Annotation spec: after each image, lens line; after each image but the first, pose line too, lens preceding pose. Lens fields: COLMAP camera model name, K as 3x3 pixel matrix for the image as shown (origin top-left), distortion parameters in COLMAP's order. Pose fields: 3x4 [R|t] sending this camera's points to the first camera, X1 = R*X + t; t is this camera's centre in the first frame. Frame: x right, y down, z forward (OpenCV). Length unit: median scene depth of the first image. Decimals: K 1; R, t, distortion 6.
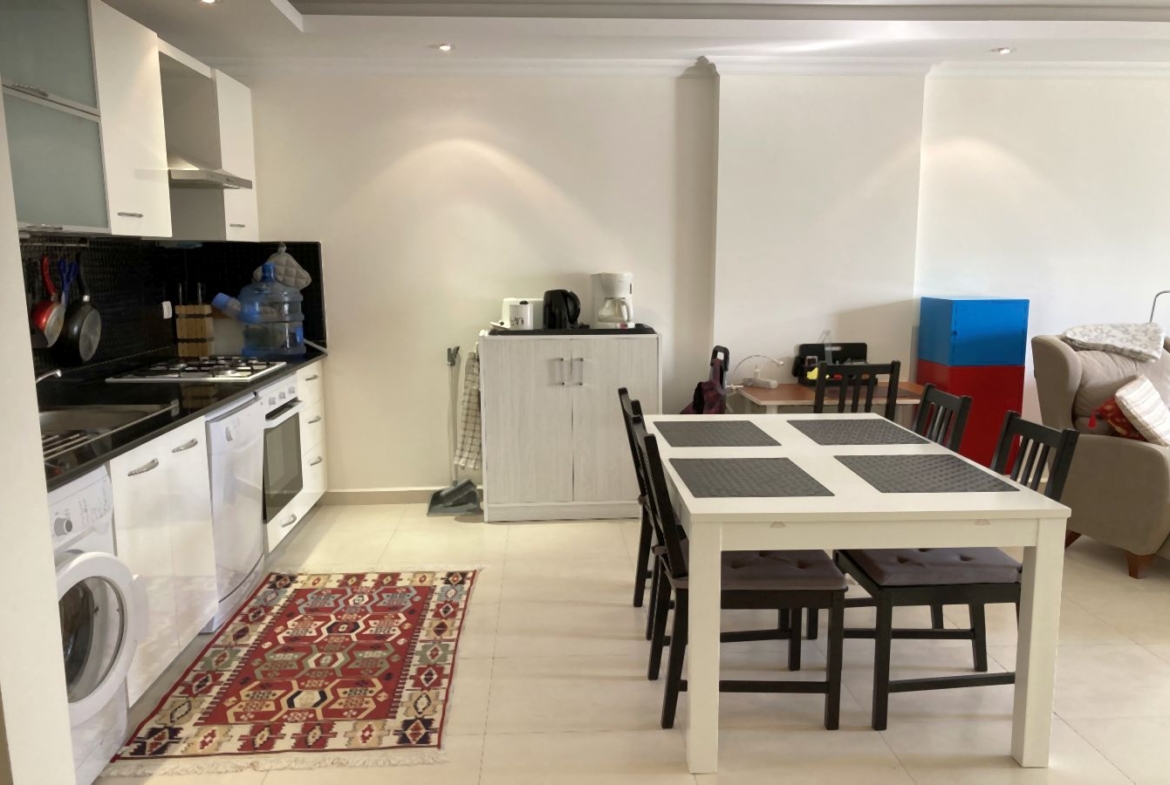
lens RADIAL K [[1018.8, 0, 608.6], [0, 1018.8, 444.7], [0, 0, 1]] dist [0.038957, -0.058243]
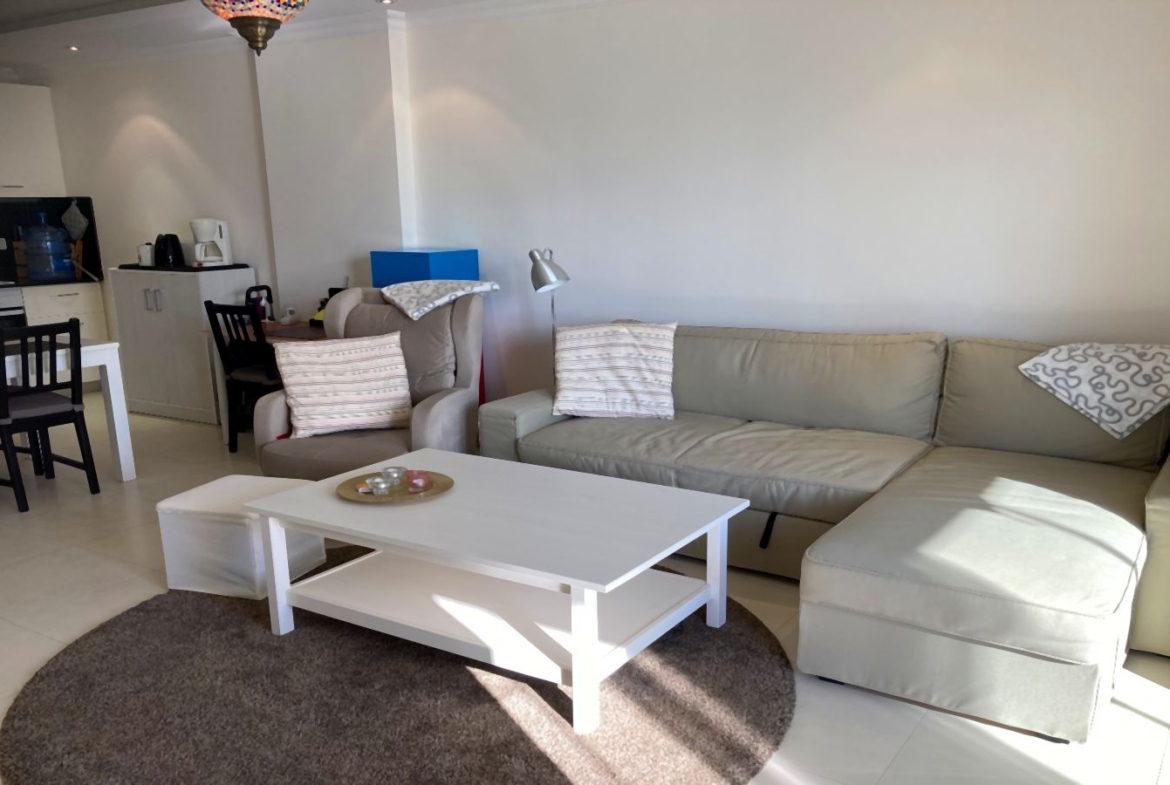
lens RADIAL K [[1018.8, 0, 586.1], [0, 1018.8, 449.8], [0, 0, 1]] dist [0.038957, -0.058243]
pose [[0.801500, 0.138402, -0.581758, 1.153701], [-0.103084, 0.990262, 0.093566, -0.061586], [0.589042, -0.015023, 0.807962, 0.284848]]
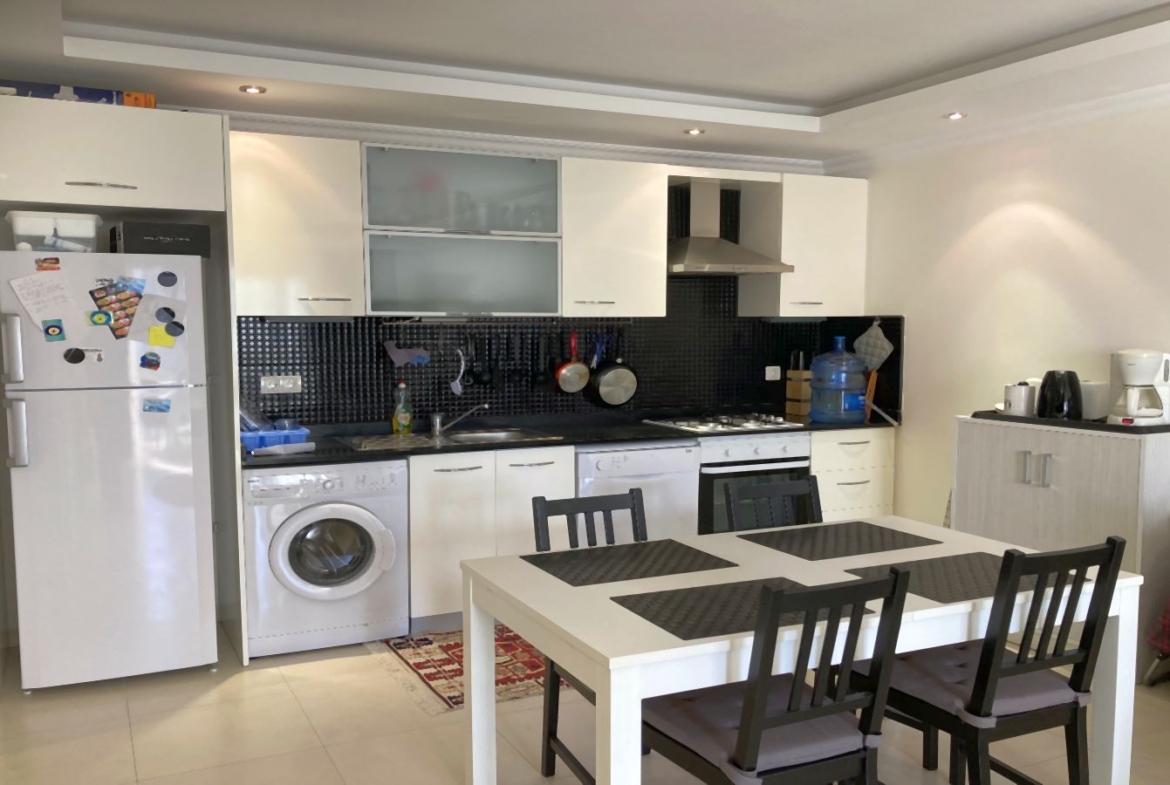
lens RADIAL K [[1018.8, 0, 582.1], [0, 1018.8, 425.0], [0, 0, 1]] dist [0.038957, -0.058243]
pose [[0.379749, 0.094739, -0.920226, 0.584468], [-0.167048, 0.985413, 0.032514, -0.071905], [0.909882, 0.141375, 0.390036, 0.330252]]
